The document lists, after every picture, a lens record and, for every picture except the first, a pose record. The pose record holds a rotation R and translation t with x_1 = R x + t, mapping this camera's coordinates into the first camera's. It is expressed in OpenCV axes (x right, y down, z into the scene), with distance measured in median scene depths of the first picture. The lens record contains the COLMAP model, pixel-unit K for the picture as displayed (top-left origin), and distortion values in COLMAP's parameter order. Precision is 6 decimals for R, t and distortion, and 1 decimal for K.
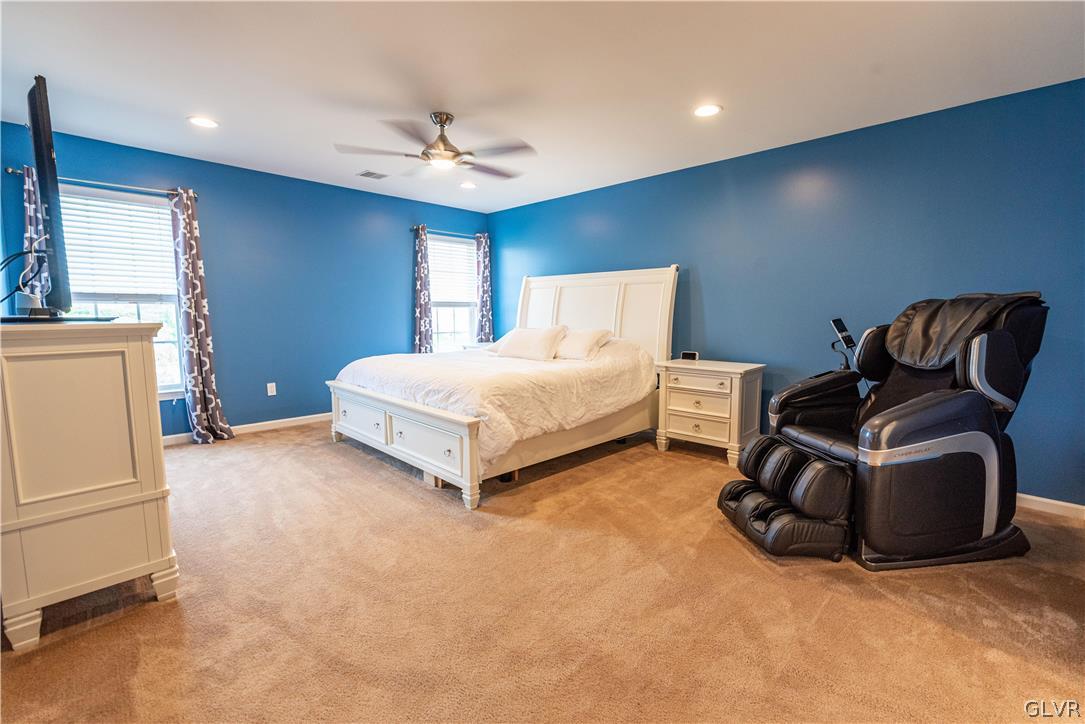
lens RADIAL K [[470.0, 0, 537.8], [0, 470.0, 365.9], [0, 0, 1]] dist [0.000306, -0.000249]
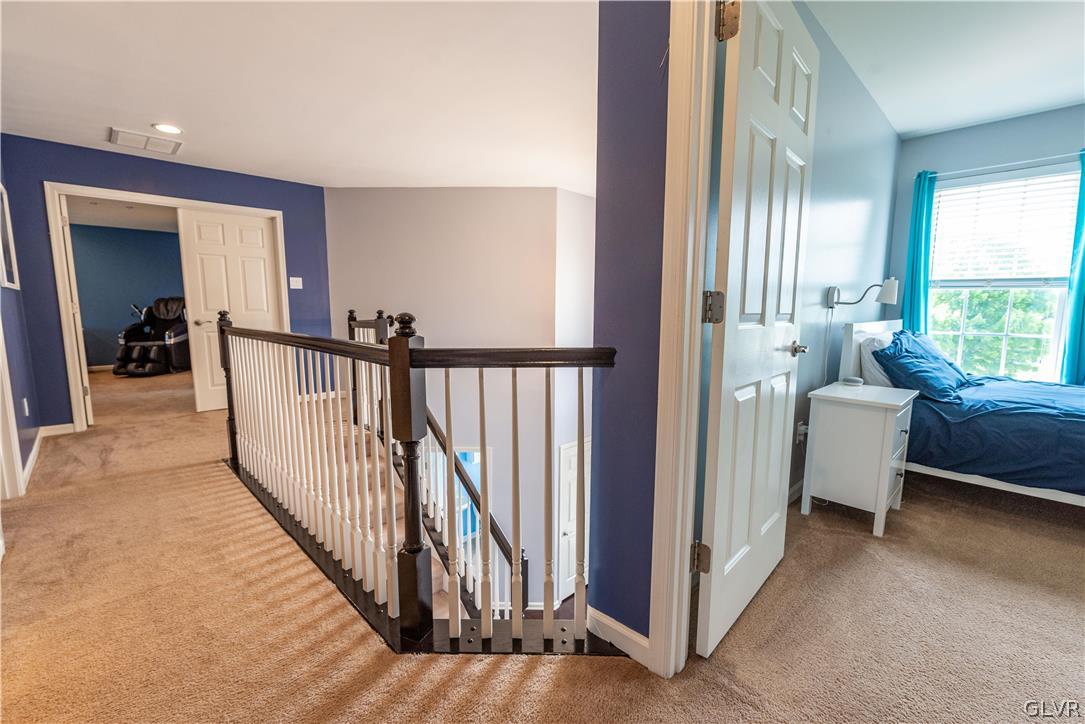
lens RADIAL K [[470.0, 0, 537.8], [0, 470.0, 365.9], [0, 0, 1]] dist [0.000306, -0.000249]
pose [[0.027744, -0.125019, 0.991766, -2.379141], [0.109565, 0.986551, 0.121297, 0.207224], [-0.993592, 0.105298, 0.041068, -1.645122]]
